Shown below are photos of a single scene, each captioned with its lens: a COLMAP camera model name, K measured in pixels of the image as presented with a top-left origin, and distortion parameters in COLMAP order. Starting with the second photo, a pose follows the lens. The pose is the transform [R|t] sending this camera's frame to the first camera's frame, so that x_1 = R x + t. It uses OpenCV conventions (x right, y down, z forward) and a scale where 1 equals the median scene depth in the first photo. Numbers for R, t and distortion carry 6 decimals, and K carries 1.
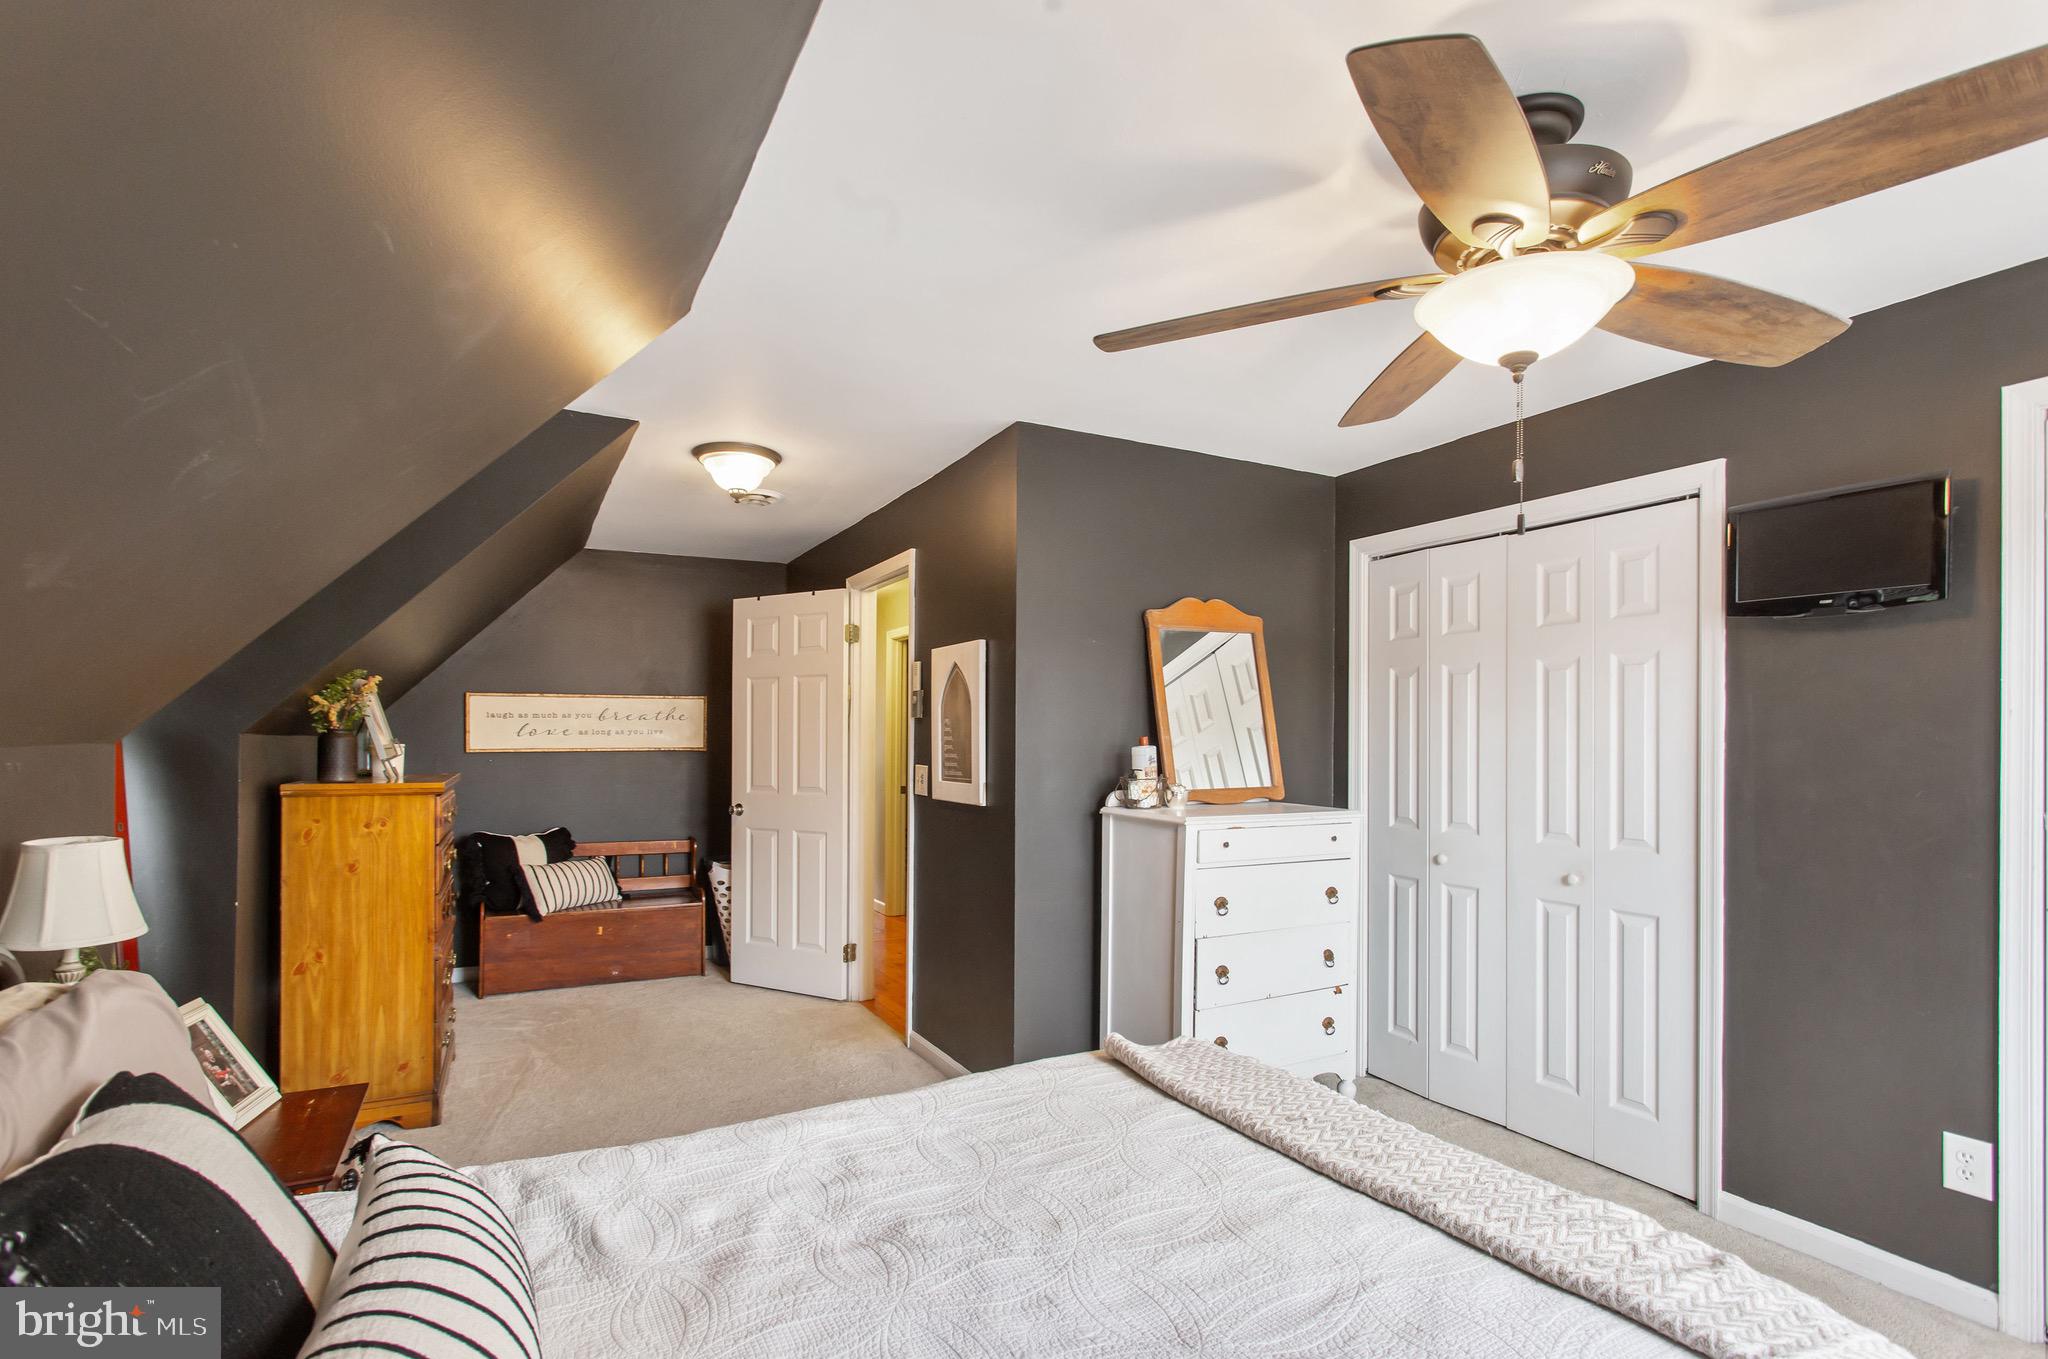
lens RADIAL K [[1010.8, 0, 1025.5], [0, 1010.8, 739.0], [0, 0, 1]] dist [-0.000663, 0.000093]
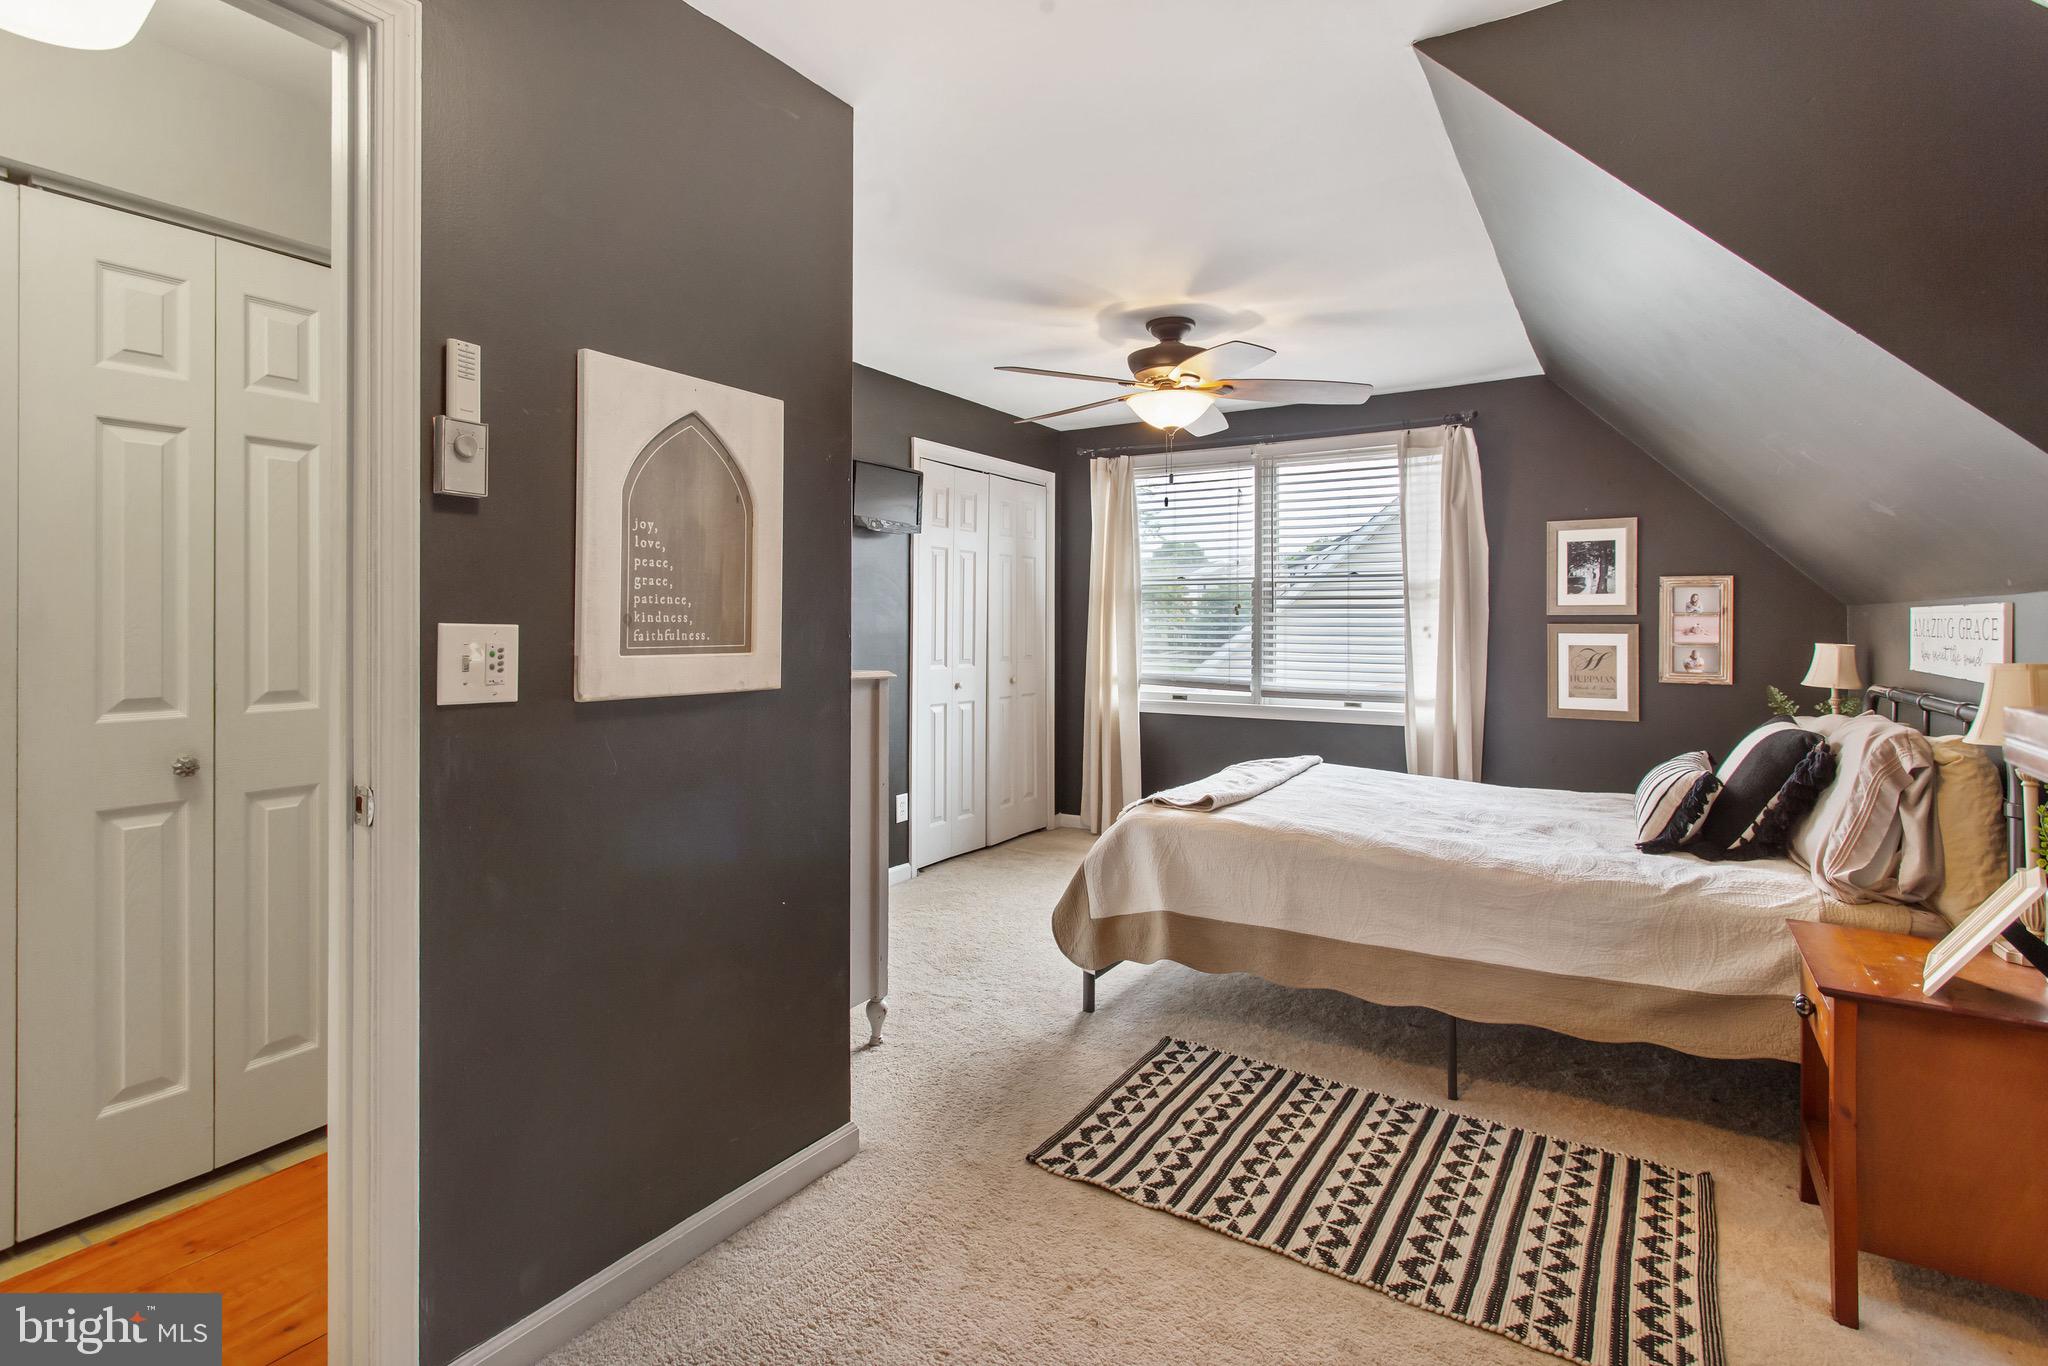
lens RADIAL K [[979.4, 0, 1027.6], [0, 979.4, 626.8], [0, 0, 1]] dist [-0.000808, 0.000314]
pose [[-0.504412, -0.008329, 0.863423, -0.771770], [-0.010142, 0.999942, 0.003720, 0.035454], [-0.863404, -0.006881, -0.504467, 1.493795]]
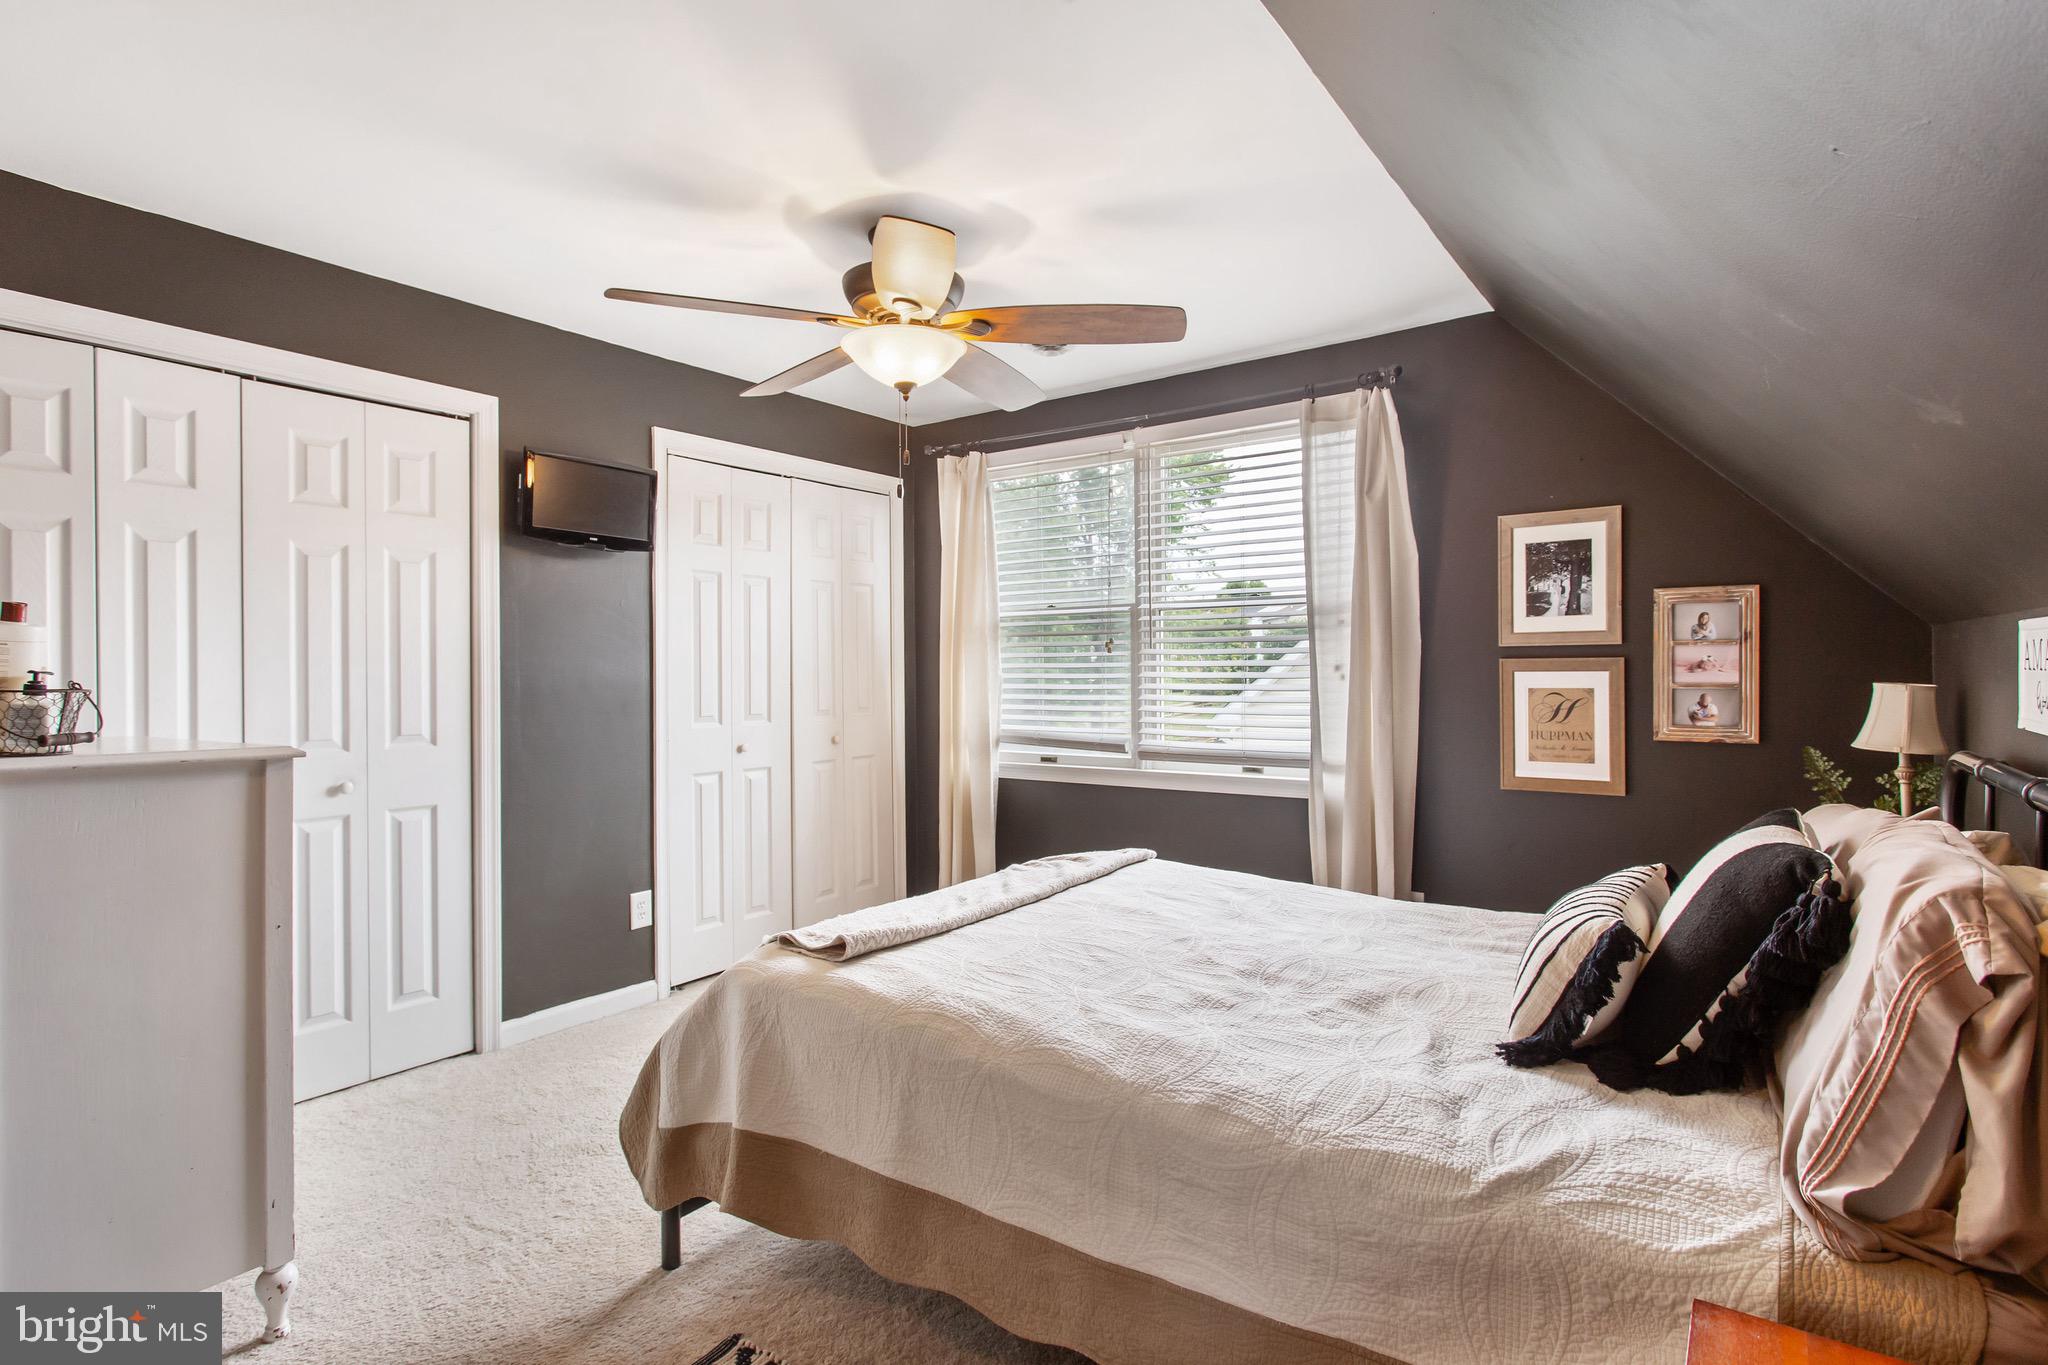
lens RADIAL K [[1007.7, 0, 1024.0], [0, 1007.7, 682.5], [0, 0, 1]] dist [0.000346, 0.000035]
pose [[-0.447182, -0.012351, 0.894358, -0.624477], [0.003120, 0.999877, 0.015369, 0.035815], [-0.894437, 0.009663, -0.447089, 0.972360]]
